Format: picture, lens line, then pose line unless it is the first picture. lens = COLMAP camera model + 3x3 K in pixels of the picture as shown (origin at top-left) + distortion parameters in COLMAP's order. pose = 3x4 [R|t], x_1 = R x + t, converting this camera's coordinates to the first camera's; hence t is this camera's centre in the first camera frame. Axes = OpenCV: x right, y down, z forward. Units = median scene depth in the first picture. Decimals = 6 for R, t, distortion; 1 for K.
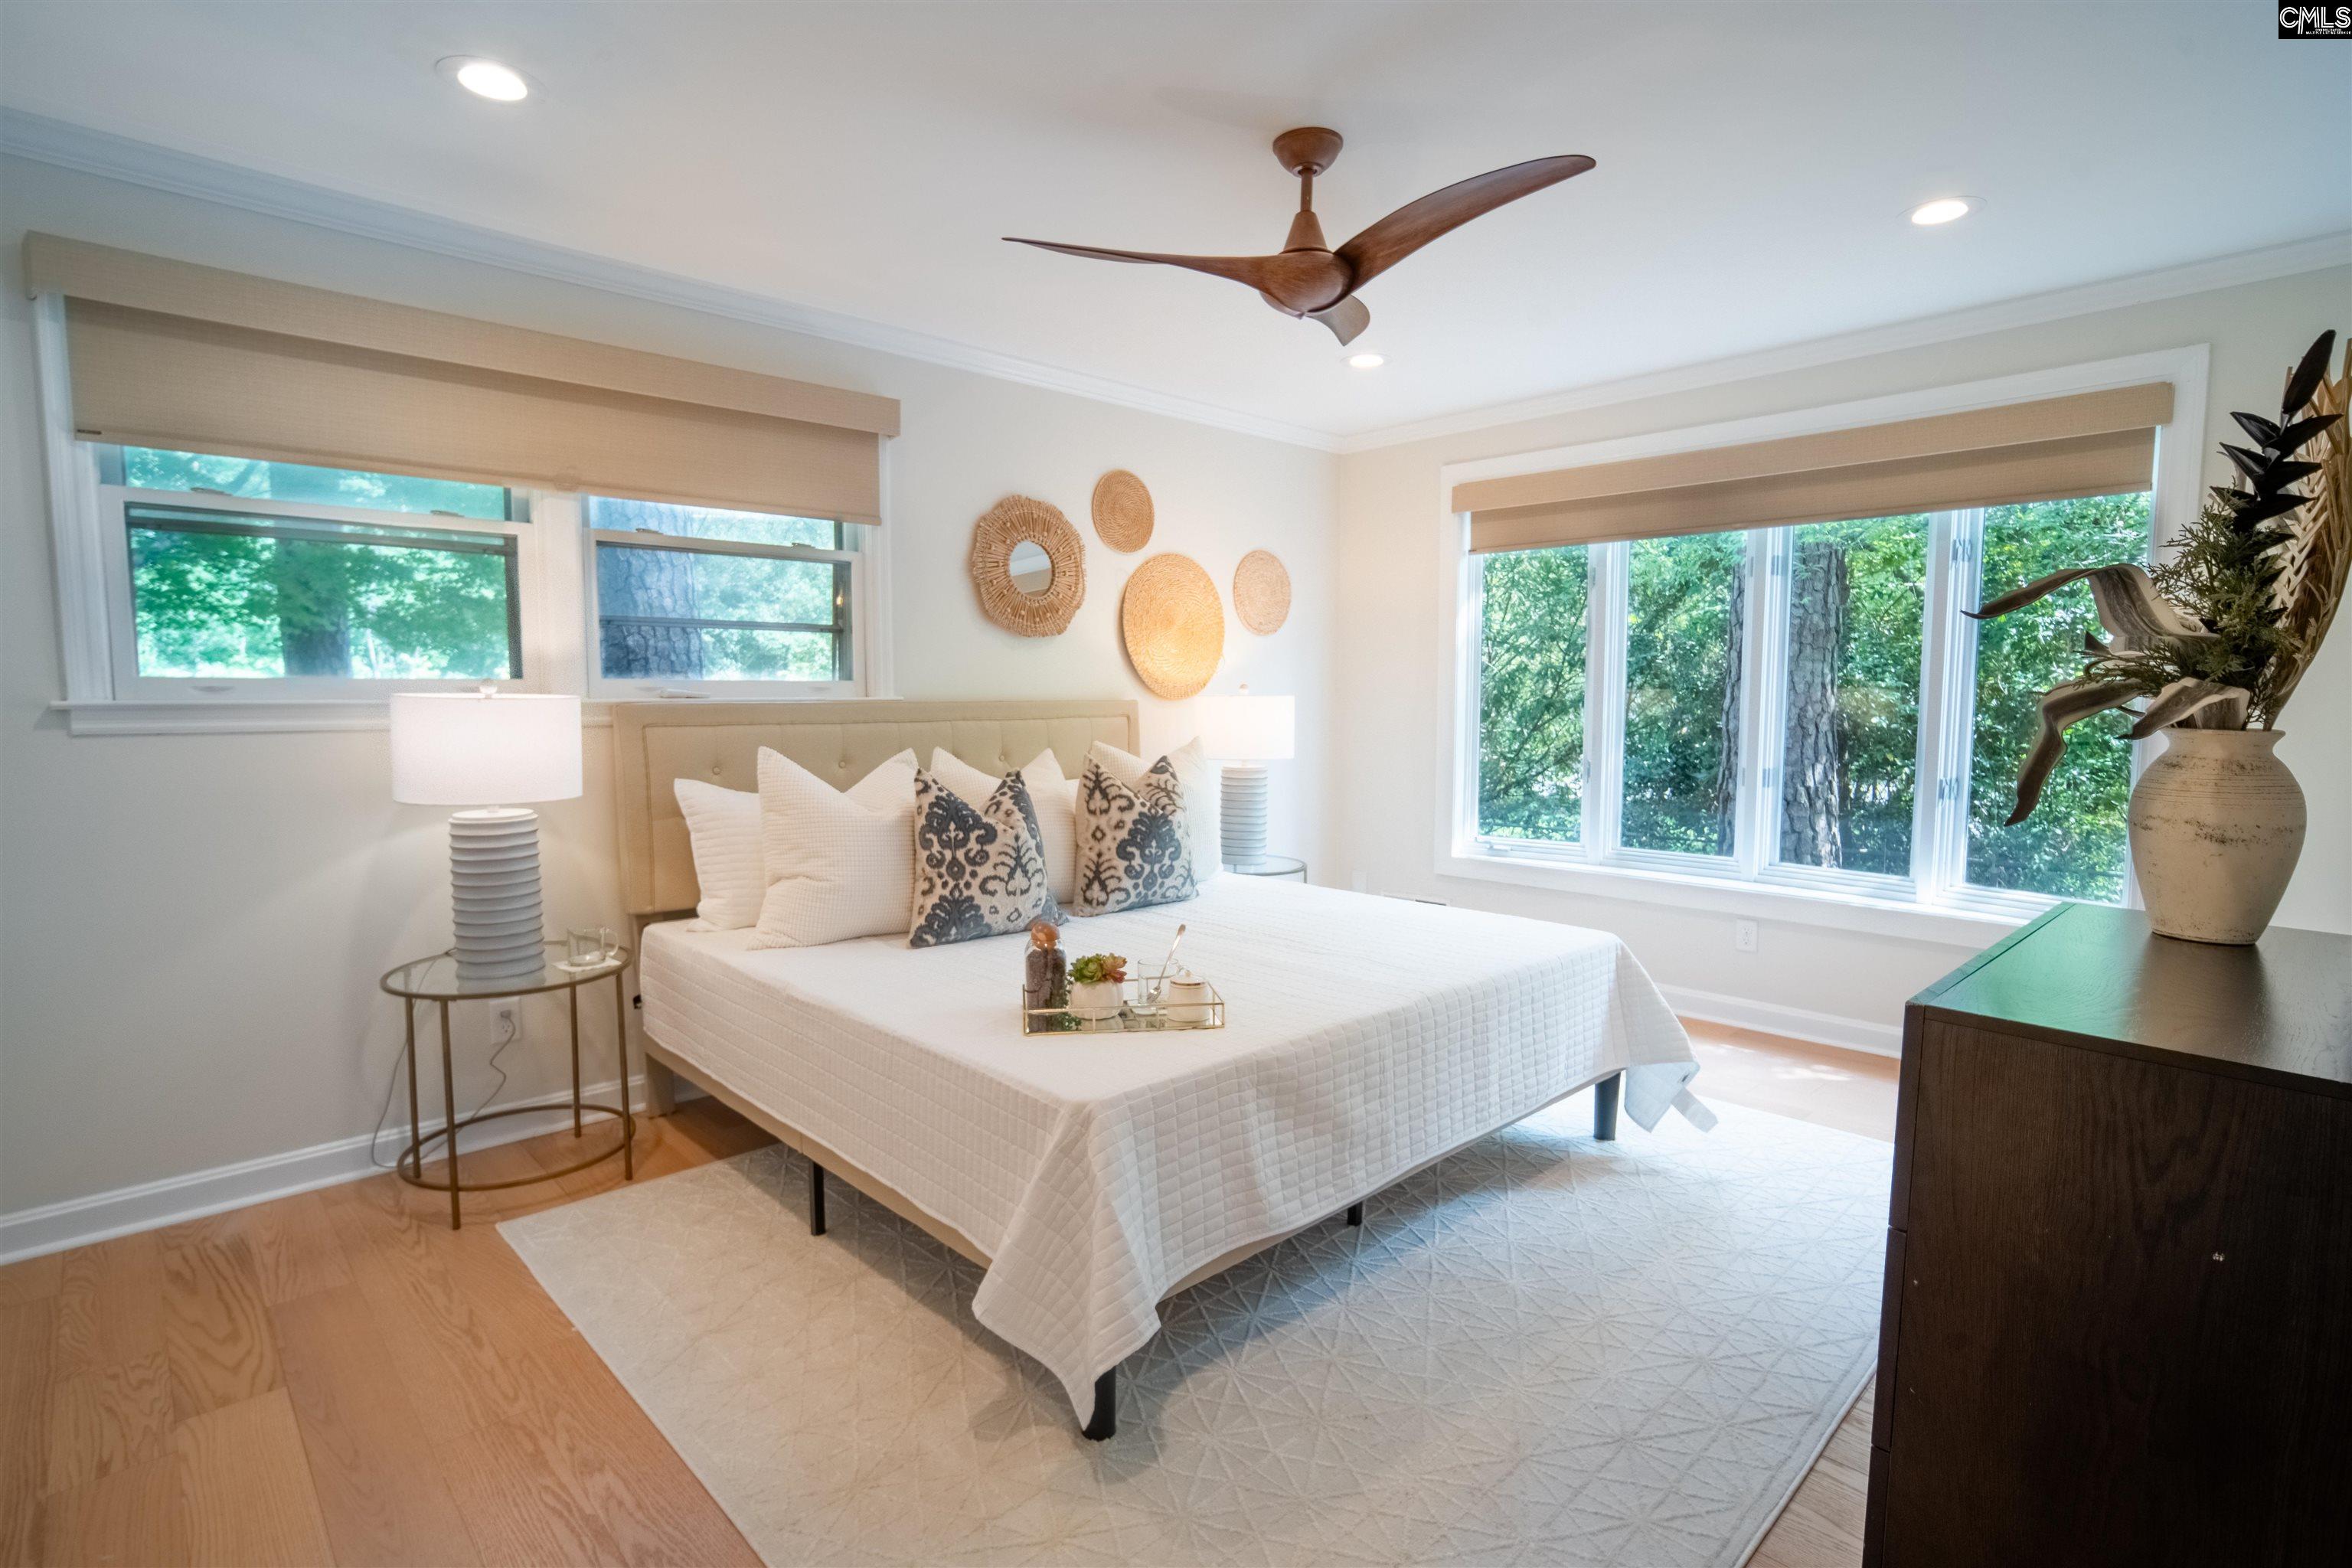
lens RADIAL K [[1153.2, 0, 1176.0], [0, 1153.2, 784.0], [0, 0, 1]] dist [0.000778, 0.000445]
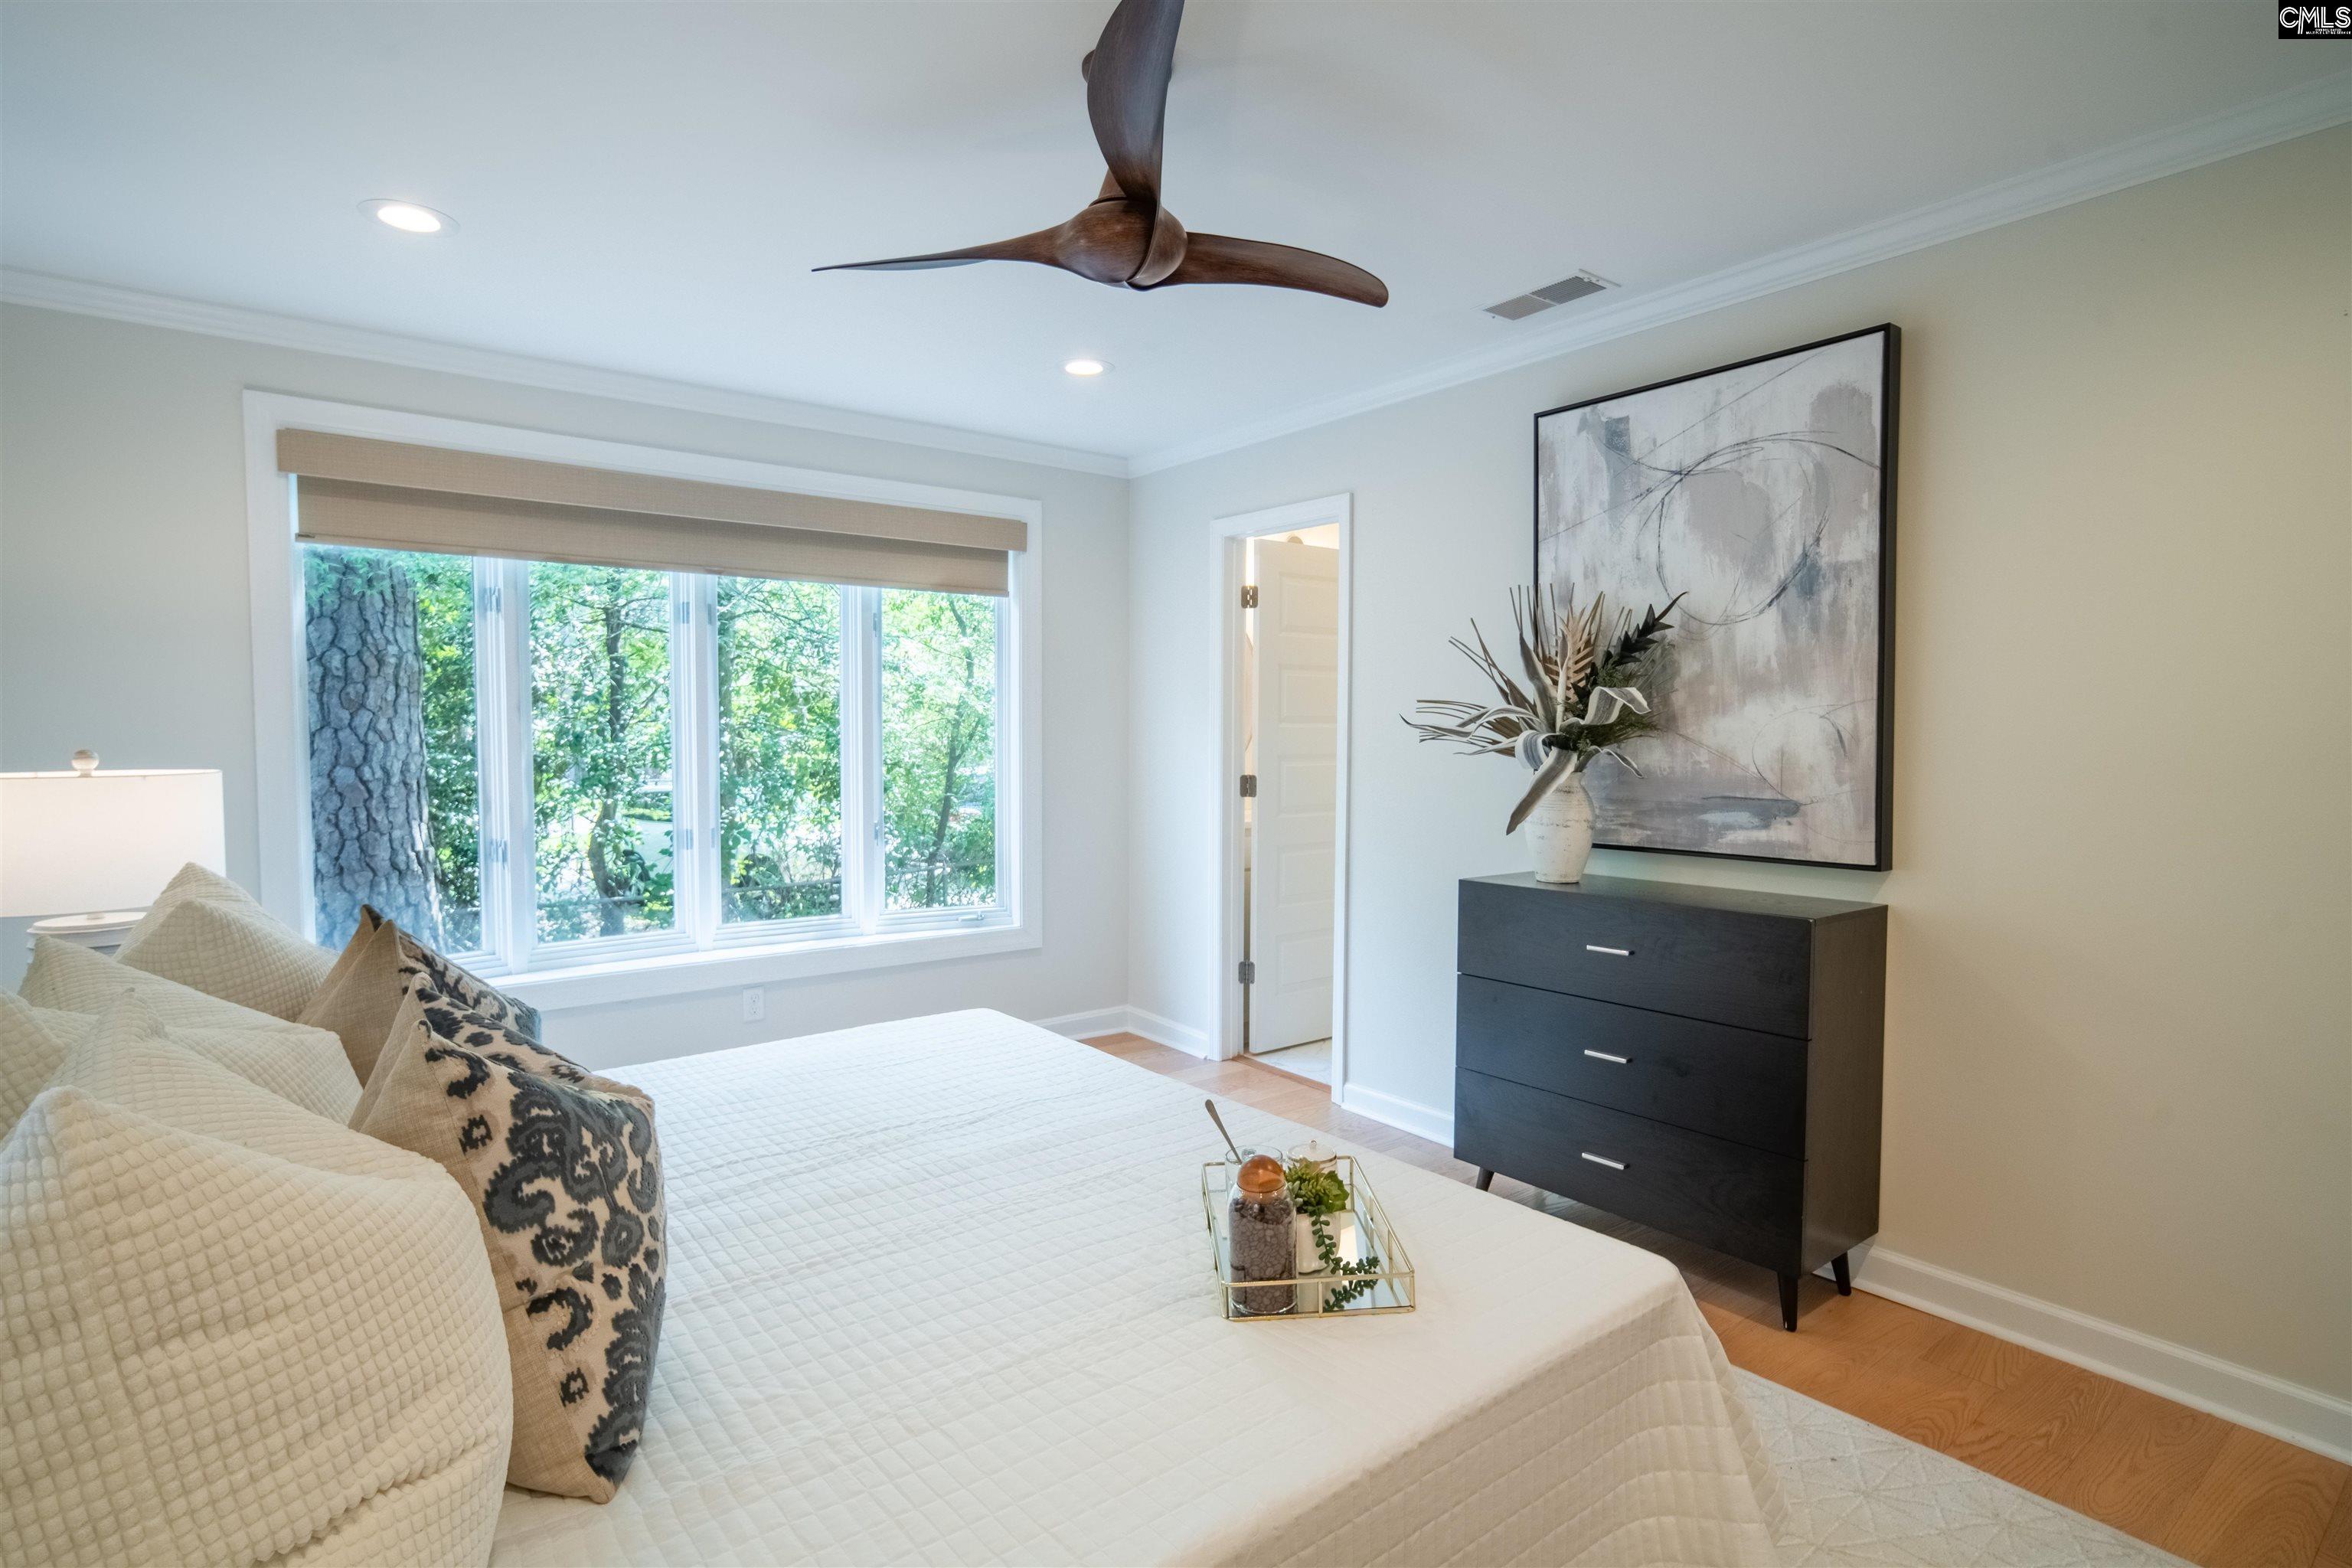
lens RADIAL K [[1153.2, 0, 1176.0], [0, 1153.2, 784.0], [0, 0, 1]] dist [0.000778, 0.000445]
pose [[0.102875, -0.049674, 0.993453, -0.554014], [0.081781, 0.995793, 0.041323, -0.082007], [-0.991327, 0.076995, 0.106505, 0.745616]]
